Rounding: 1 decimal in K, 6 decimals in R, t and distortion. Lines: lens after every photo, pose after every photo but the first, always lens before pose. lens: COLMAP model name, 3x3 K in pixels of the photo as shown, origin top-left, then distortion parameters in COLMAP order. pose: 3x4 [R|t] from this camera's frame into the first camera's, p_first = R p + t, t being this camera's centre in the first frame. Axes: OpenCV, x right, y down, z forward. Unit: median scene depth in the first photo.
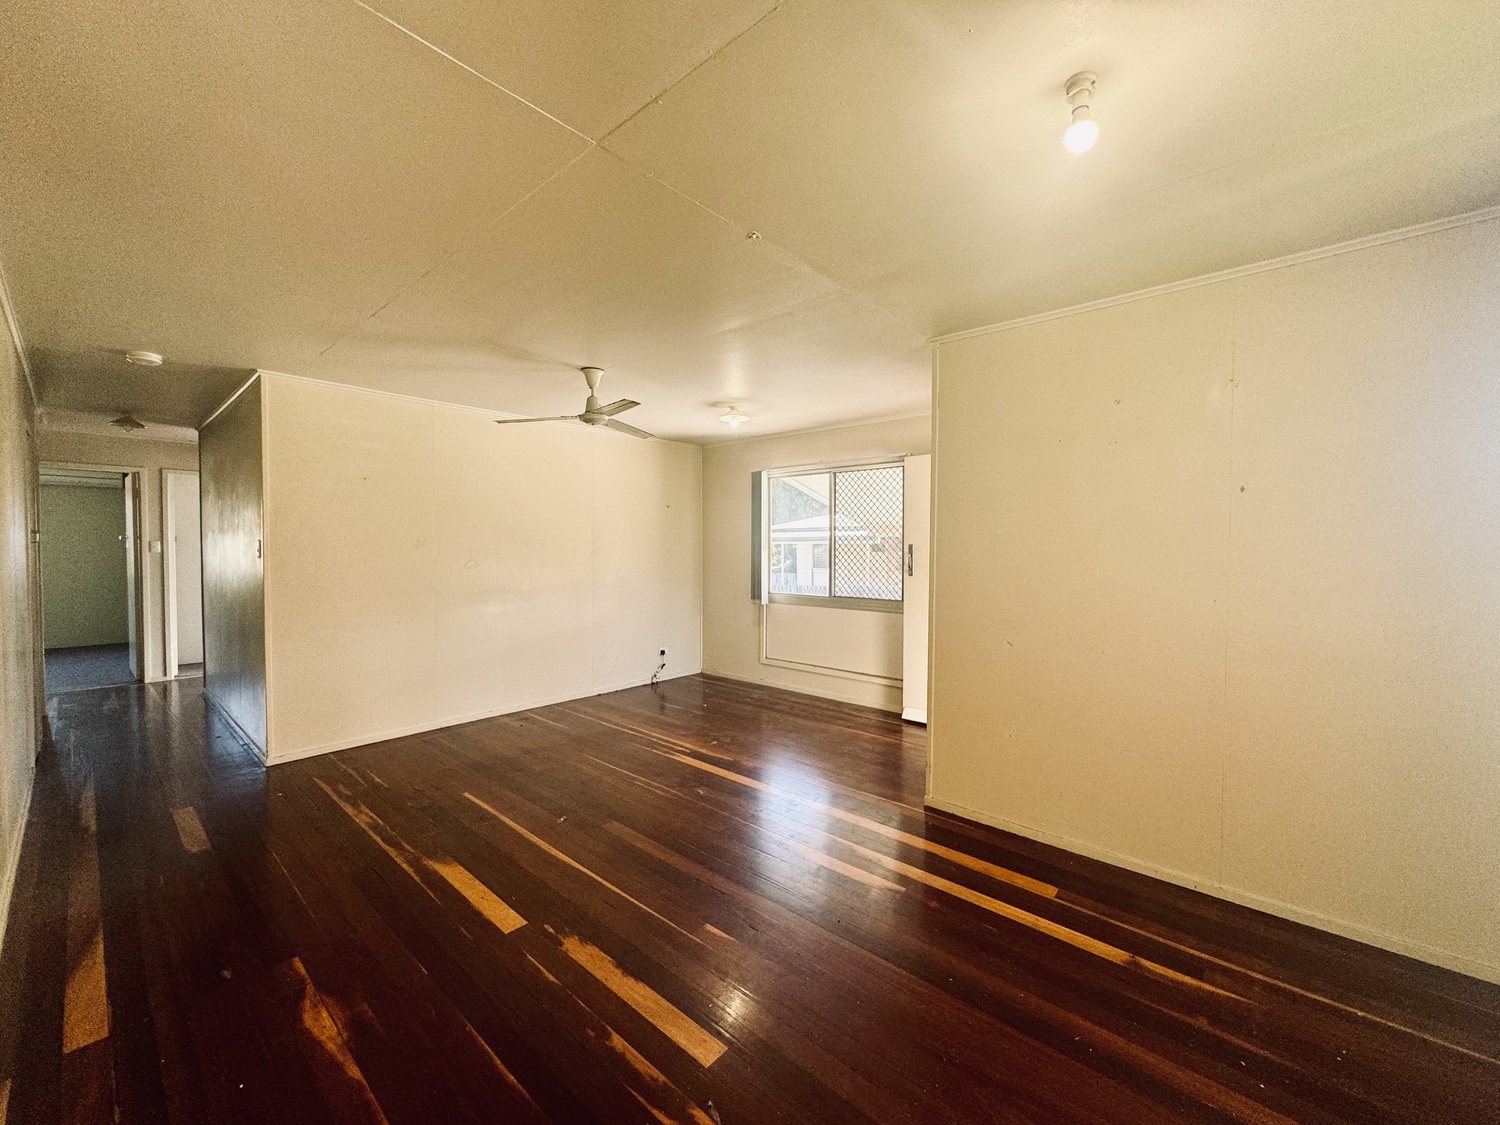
lens RADIAL K [[598.4, 0, 747.2], [0, 598.4, 559.6], [0, 0, 1]] dist [0.016117, 0.000041]
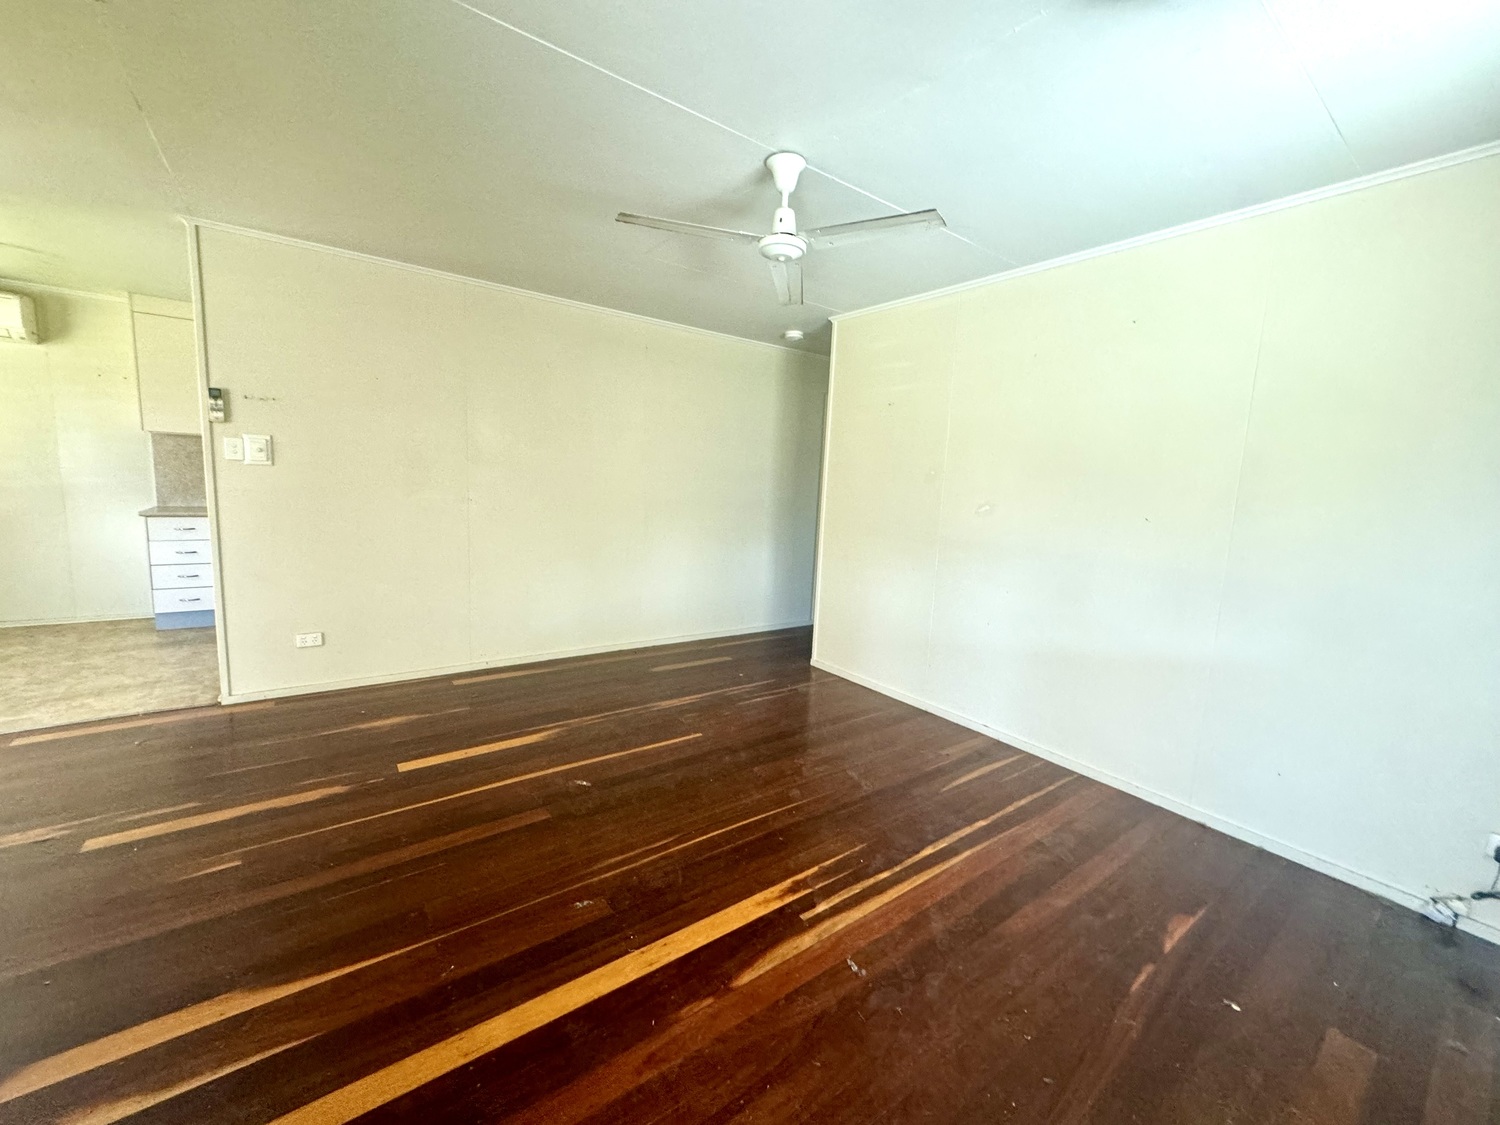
lens RADIAL K [[598.4, 0, 747.8], [0, 598.4, 564.8], [0, 0, 1]] dist [0.016117, 0.000041]
pose [[-0.214582, 0.122646, -0.968975, 0.323515], [-0.066227, 0.987974, 0.139716, -0.008732], [0.974458, 0.094153, -0.203879, 1.018142]]
